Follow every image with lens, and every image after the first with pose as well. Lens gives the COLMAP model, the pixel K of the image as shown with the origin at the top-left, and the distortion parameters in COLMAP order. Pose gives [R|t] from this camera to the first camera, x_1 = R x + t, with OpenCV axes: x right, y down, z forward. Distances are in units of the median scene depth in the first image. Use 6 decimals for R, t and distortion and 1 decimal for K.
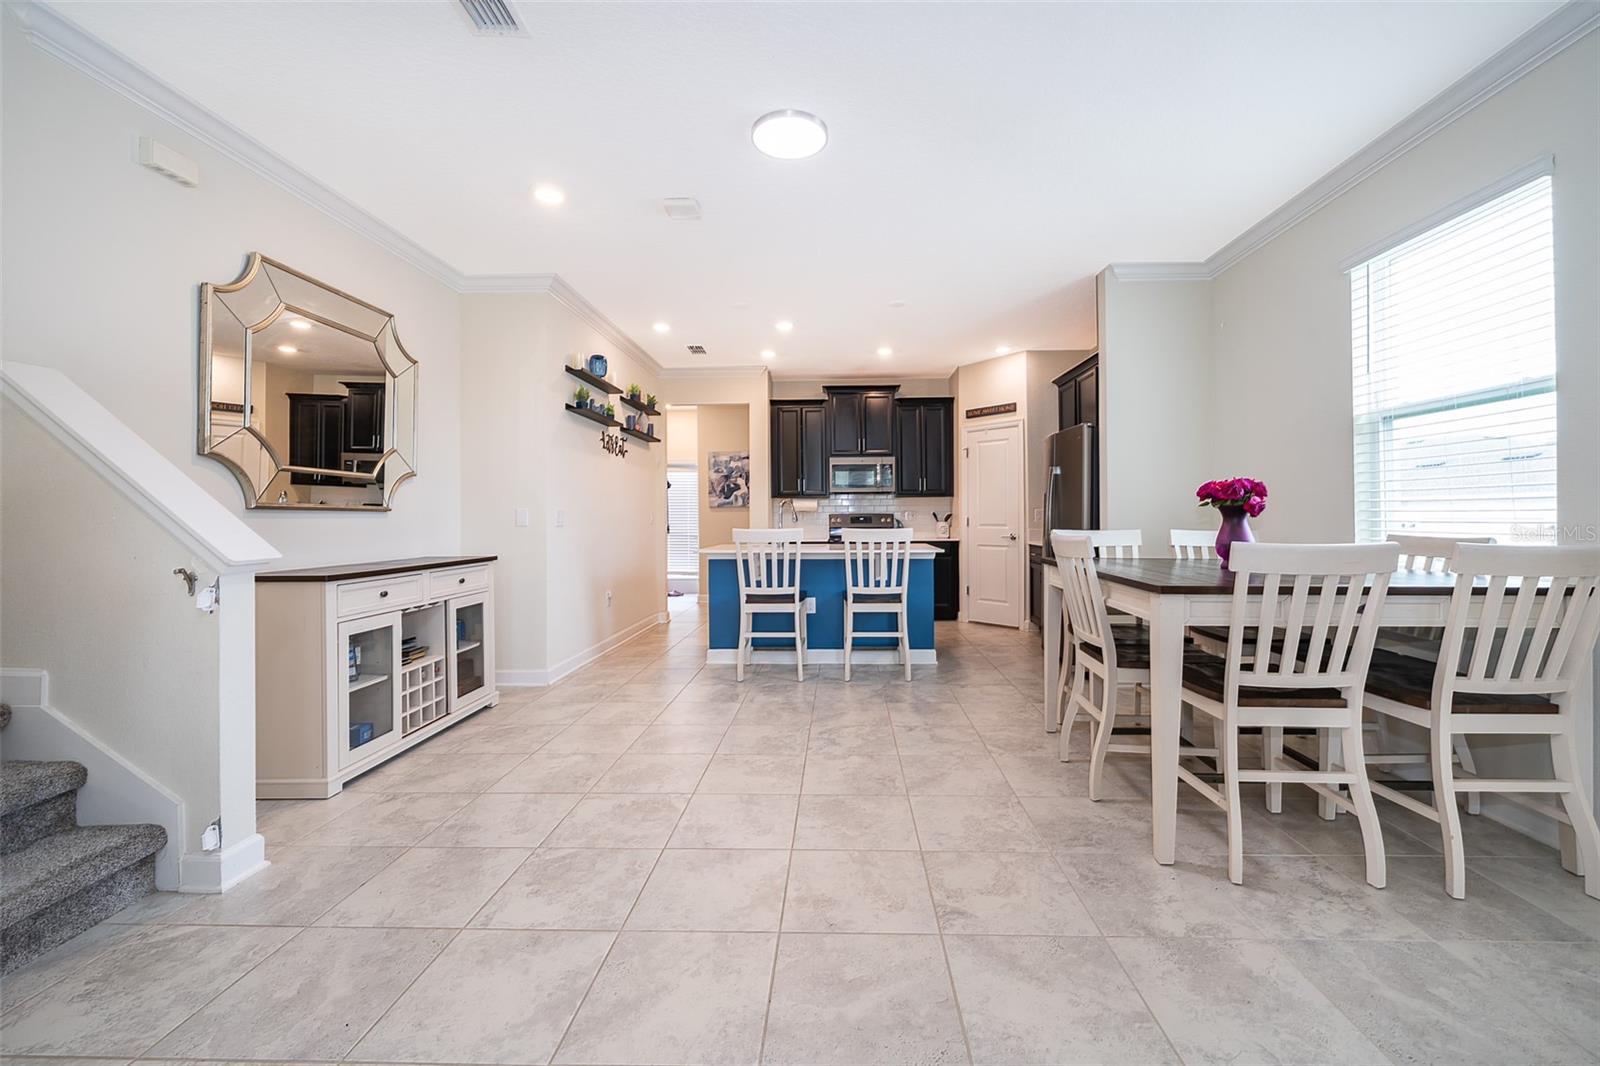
lens RADIAL K [[623.8, 0, 806.0], [0, 623.8, 519.6], [0, 0, 1]] dist [0.000383, -0.004444]
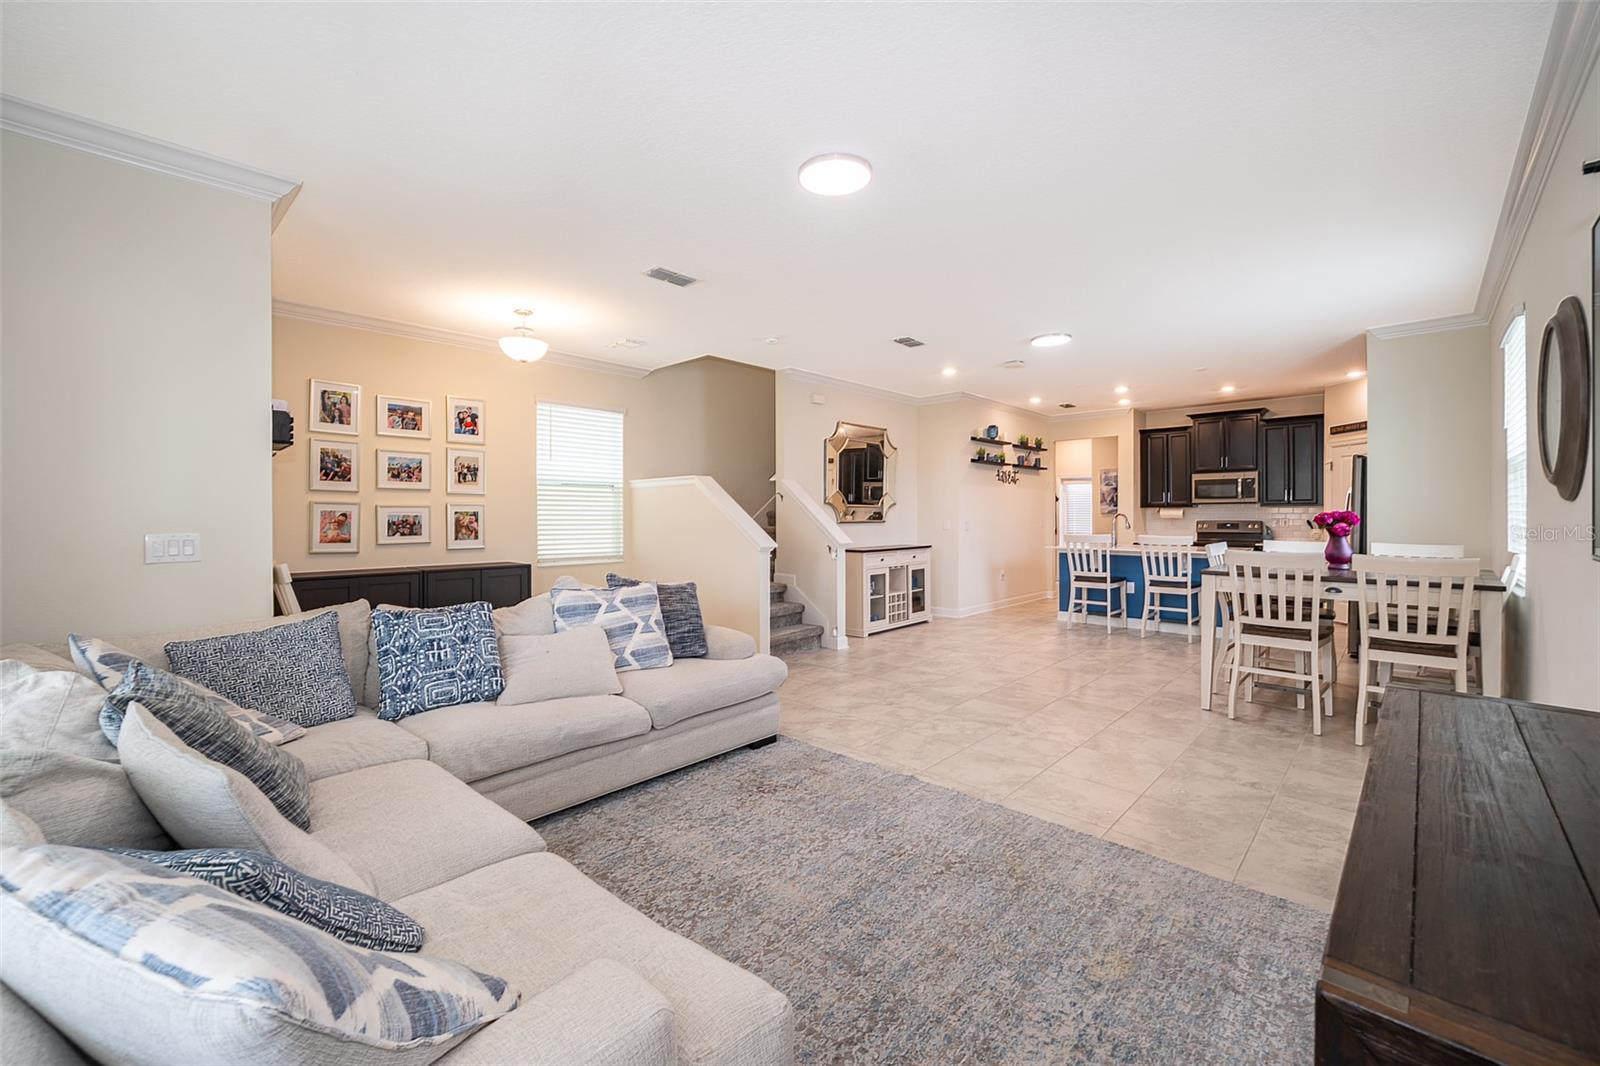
lens RADIAL K [[623.8, 0, 806.0], [0, 623.8, 519.6], [0, 0, 1]] dist [0.000383, -0.004444]
pose [[0.750595, 0.006661, -0.660729, 0.441151], [-0.000980, 0.999959, 0.008968, -0.035222], [0.660762, -0.006084, 0.750571, -0.639093]]
